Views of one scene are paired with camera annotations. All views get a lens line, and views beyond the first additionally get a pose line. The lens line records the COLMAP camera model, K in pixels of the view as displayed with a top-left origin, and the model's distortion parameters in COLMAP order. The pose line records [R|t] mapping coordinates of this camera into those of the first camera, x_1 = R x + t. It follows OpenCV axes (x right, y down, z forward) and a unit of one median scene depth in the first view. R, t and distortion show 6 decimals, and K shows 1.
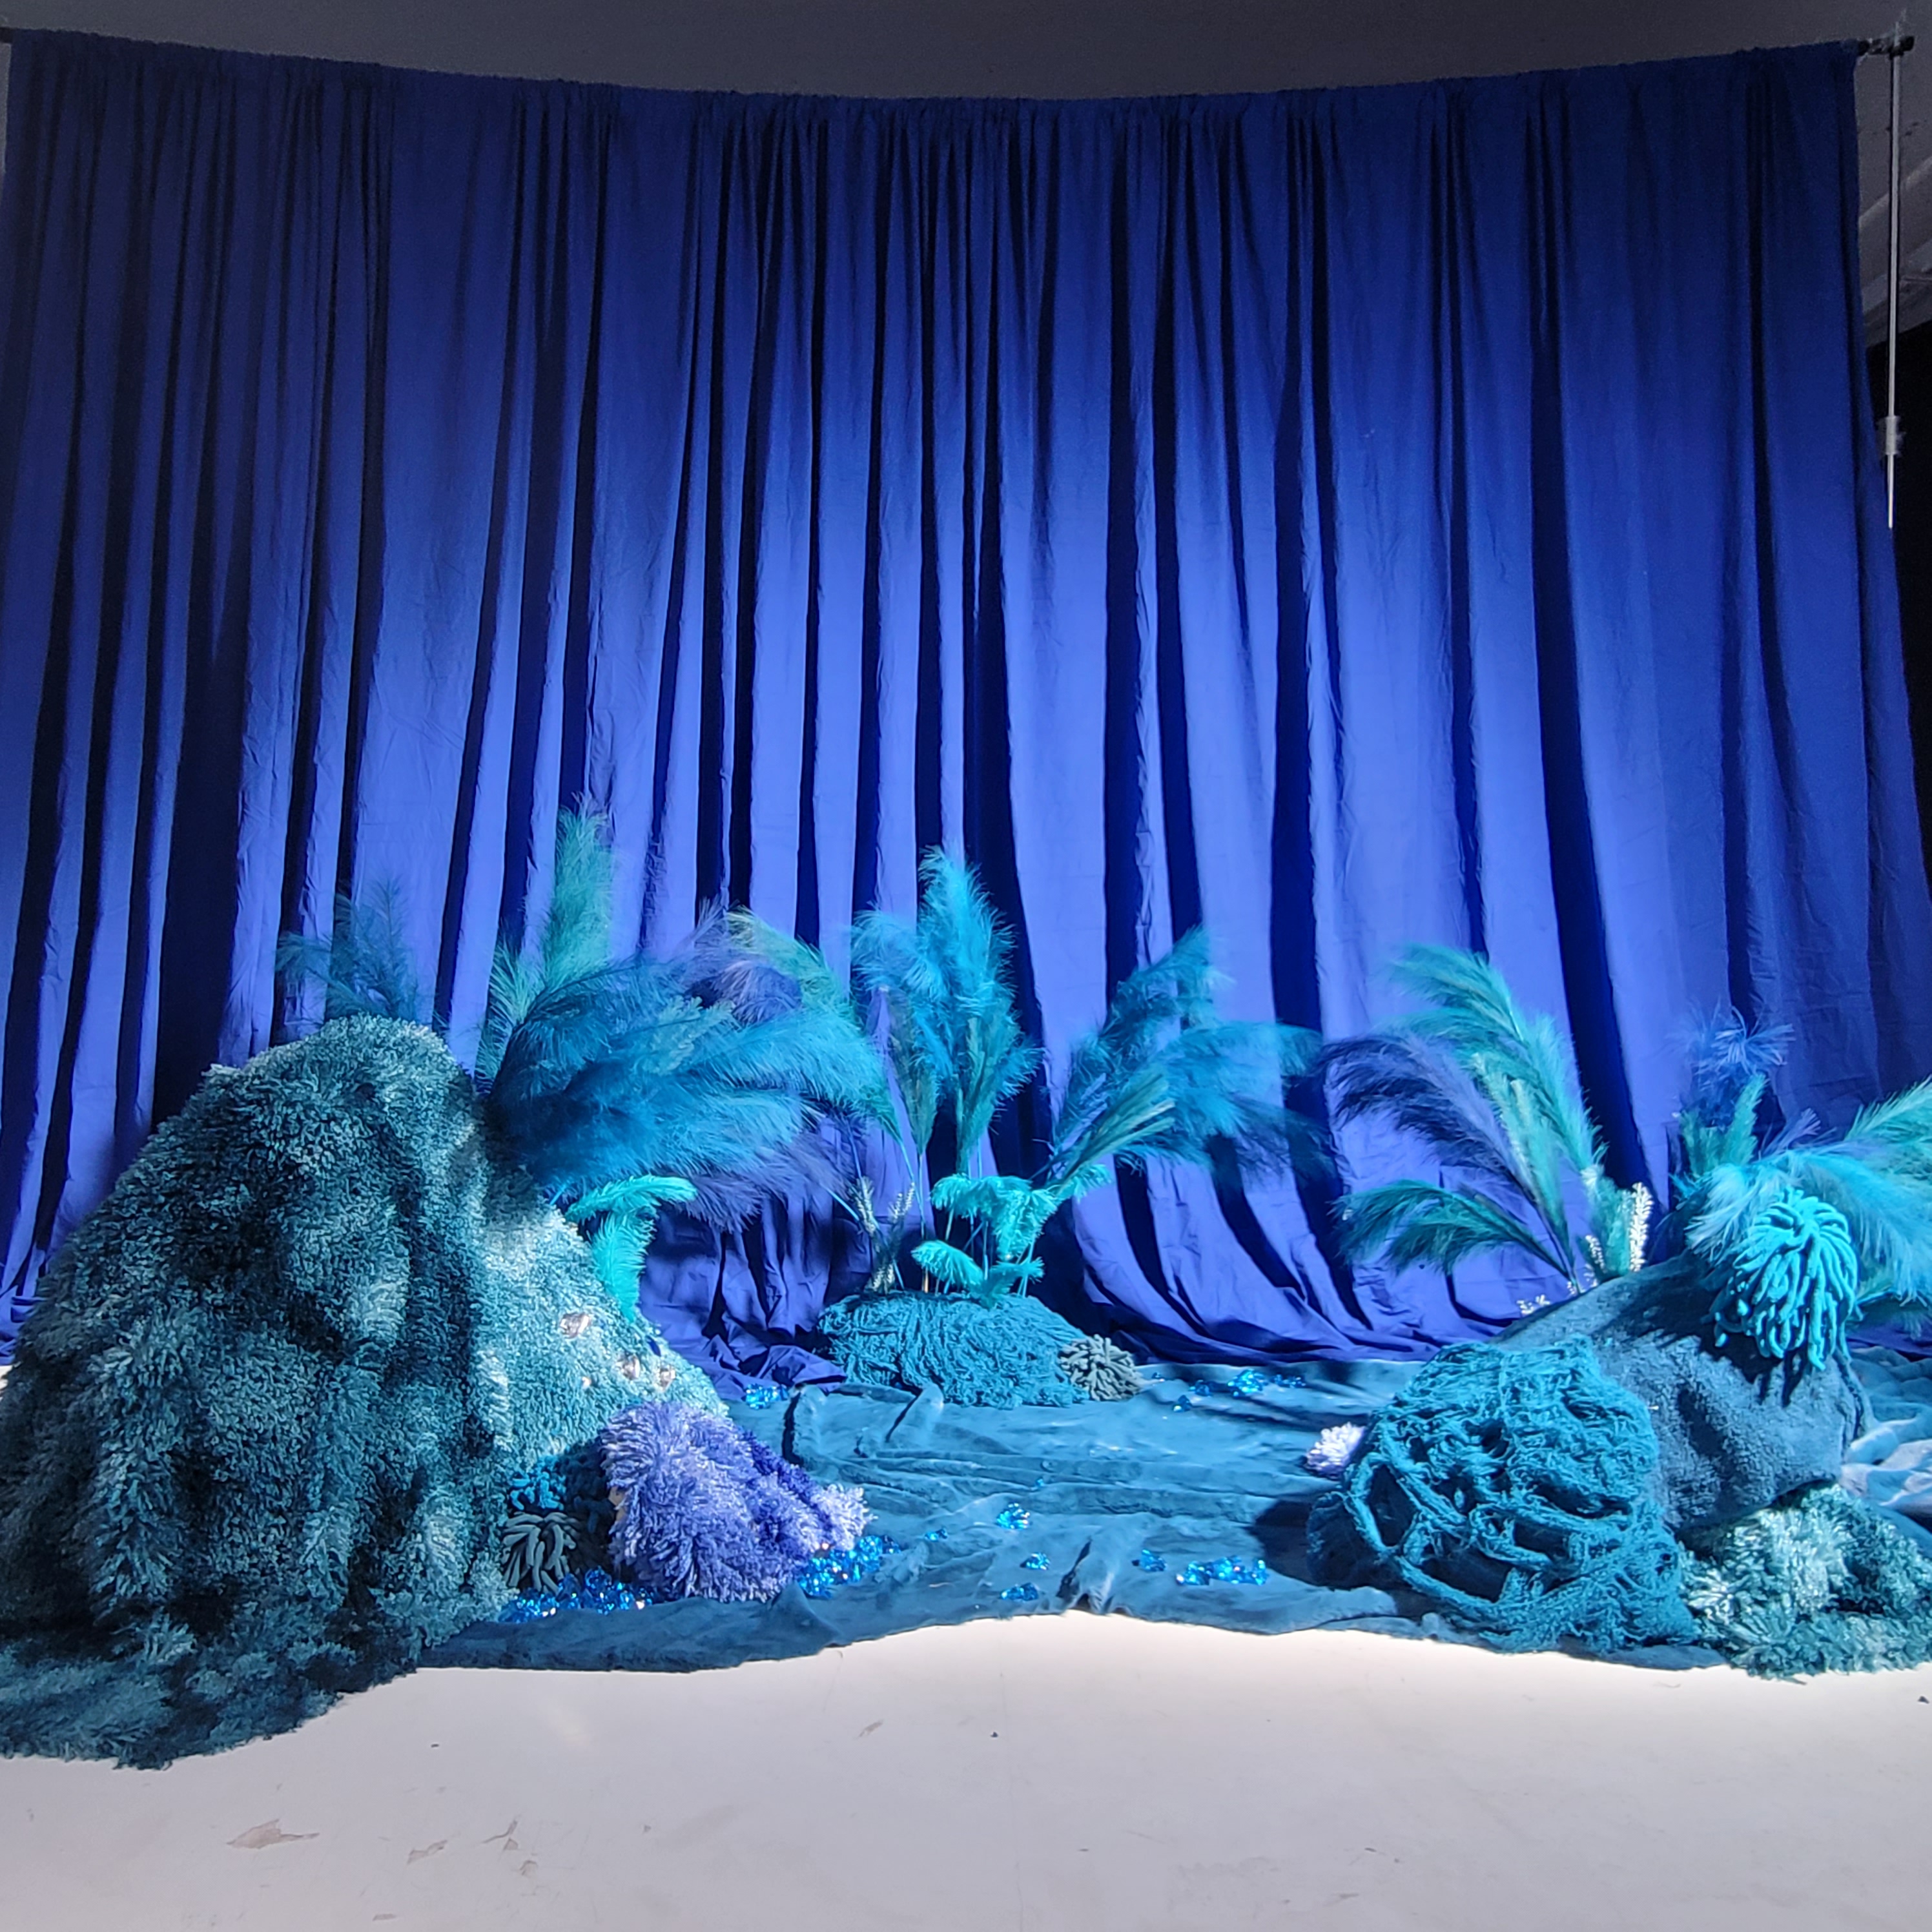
lens RADIAL K [[1661.5, 0, 966.0], [0, 1661.5, 966.0], [0, 0, 1]] dist [-0.008110, -0.007585]
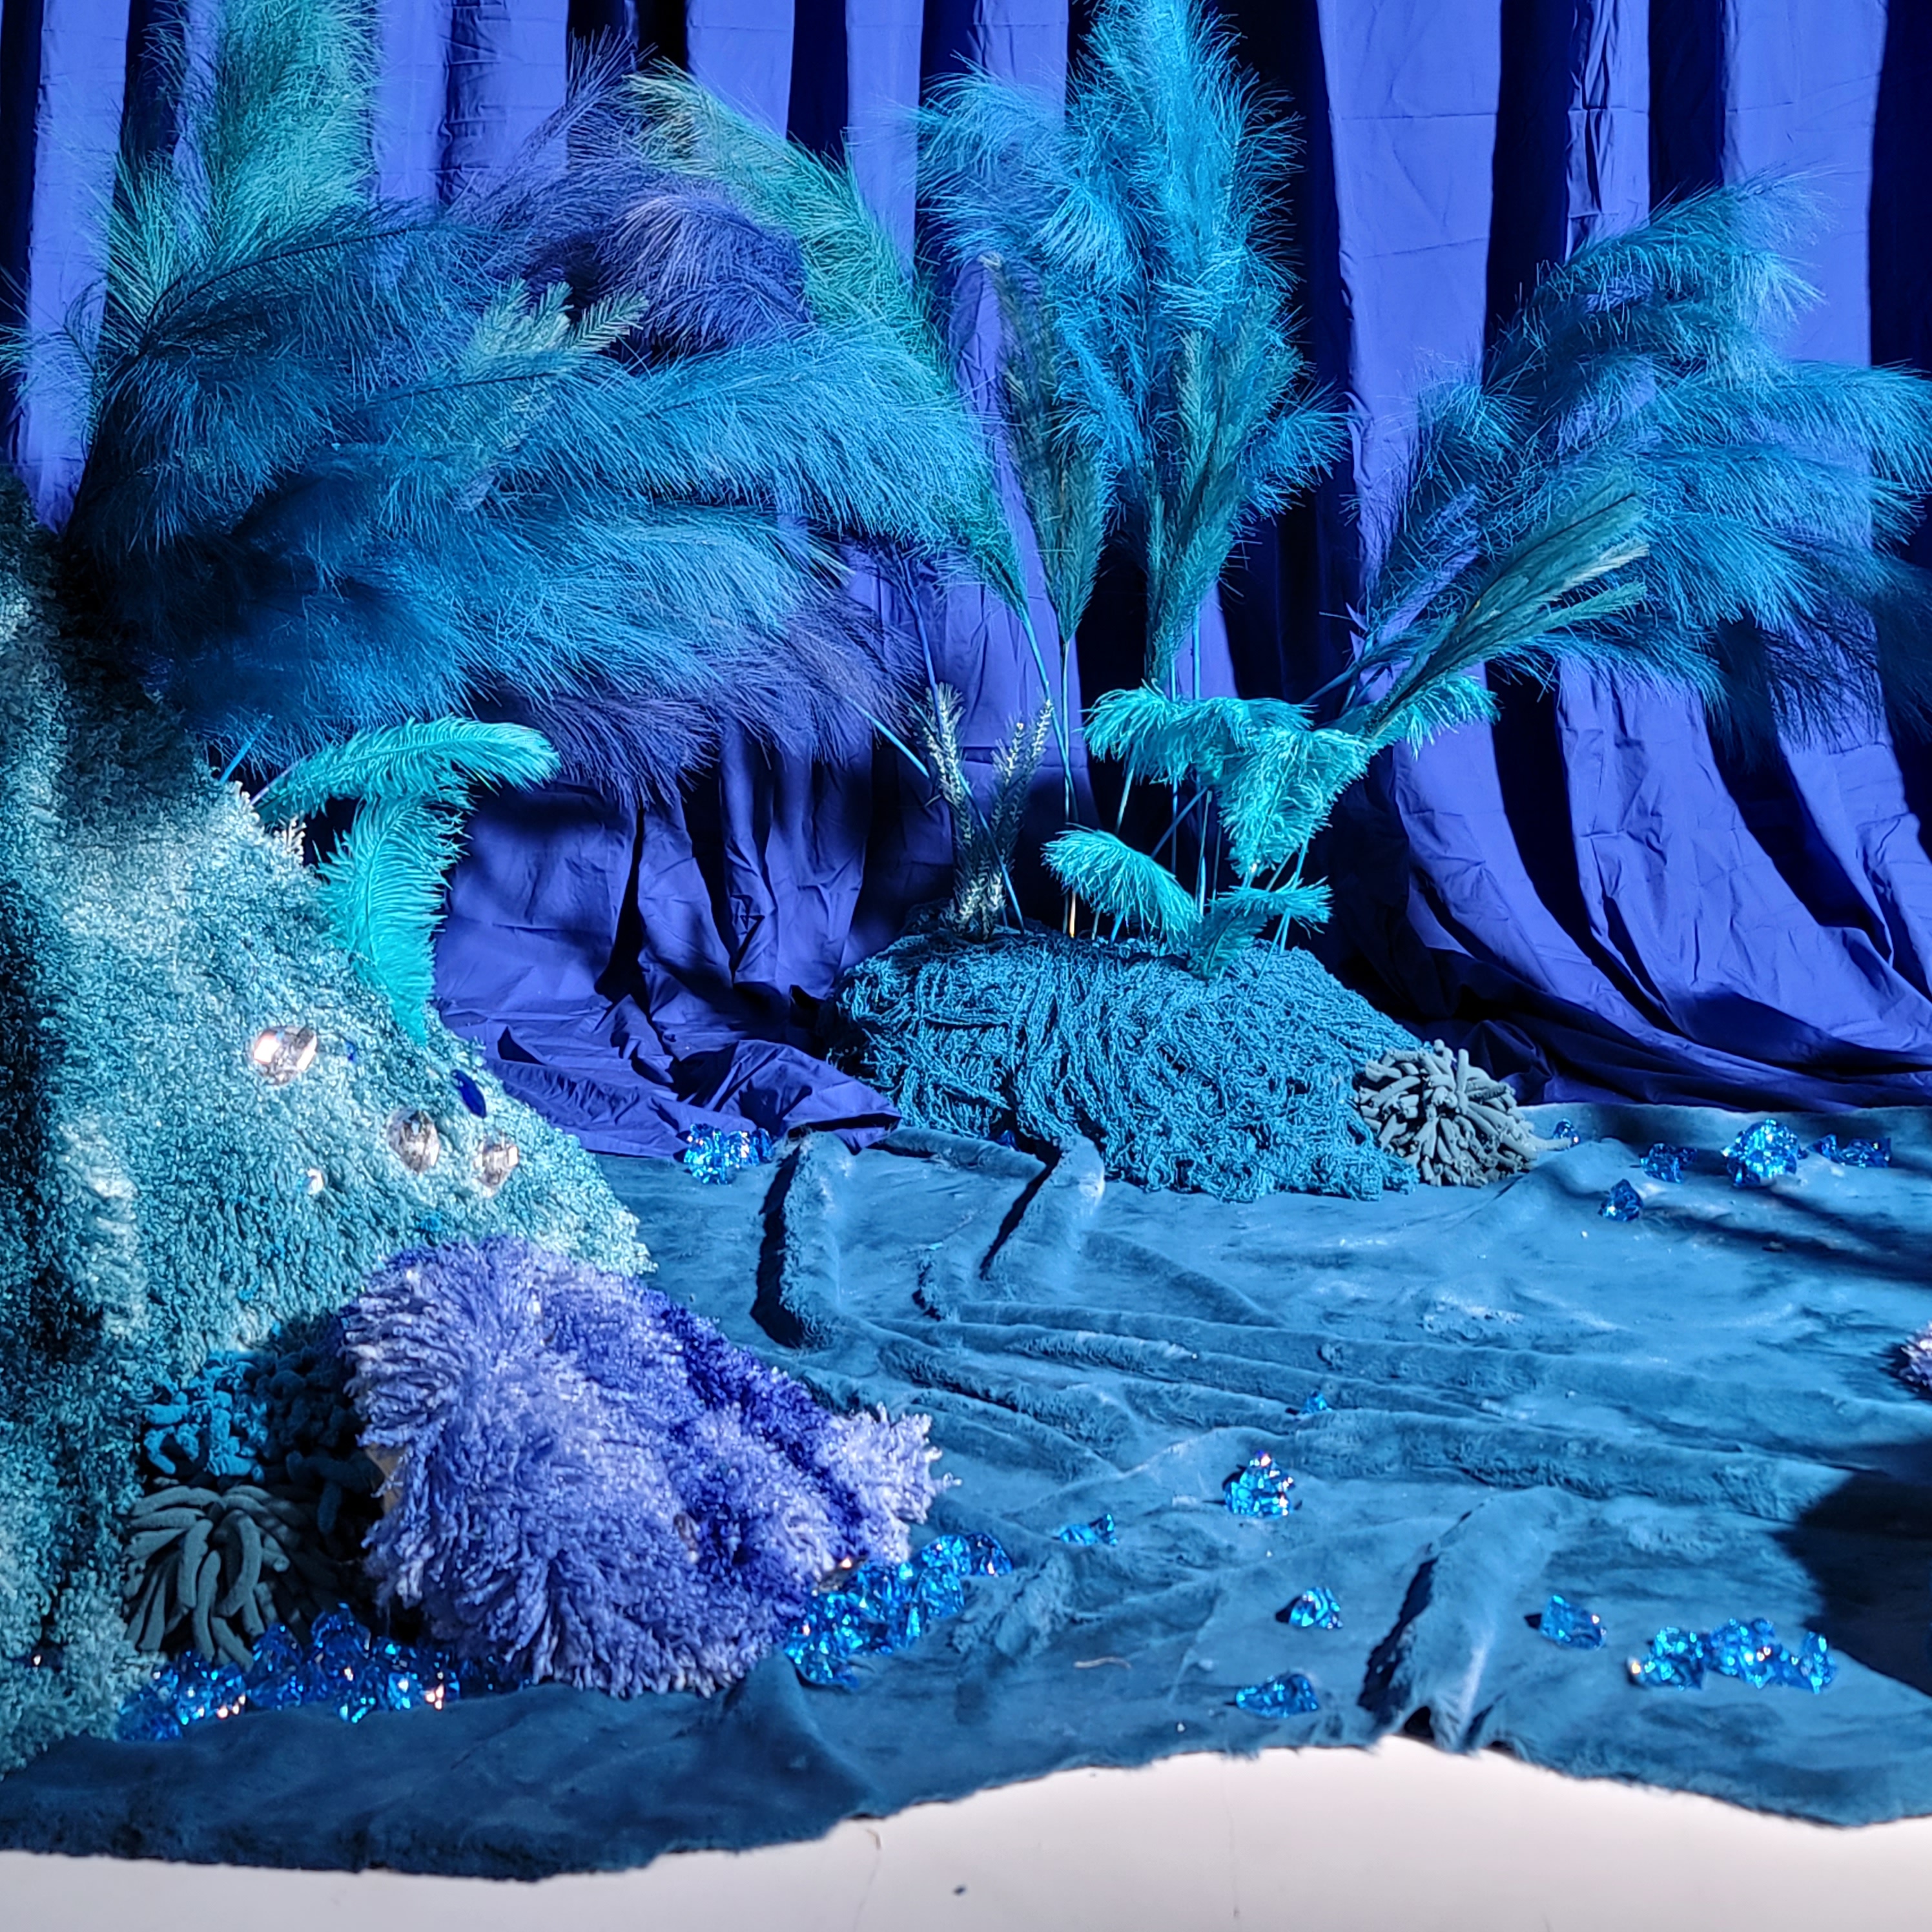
lens RADIAL K [[3196.3, 0, 1013.6], [0, 3196.3, 969.1], [0, 0, 1]] dist [0.096192, -0.014951]
pose [[0.999003, 0.027870, -0.034871, -0.010517], [-0.018175, 0.967427, 0.252498, -0.023243], [0.040773, -0.251613, 0.966969, 0.159174]]
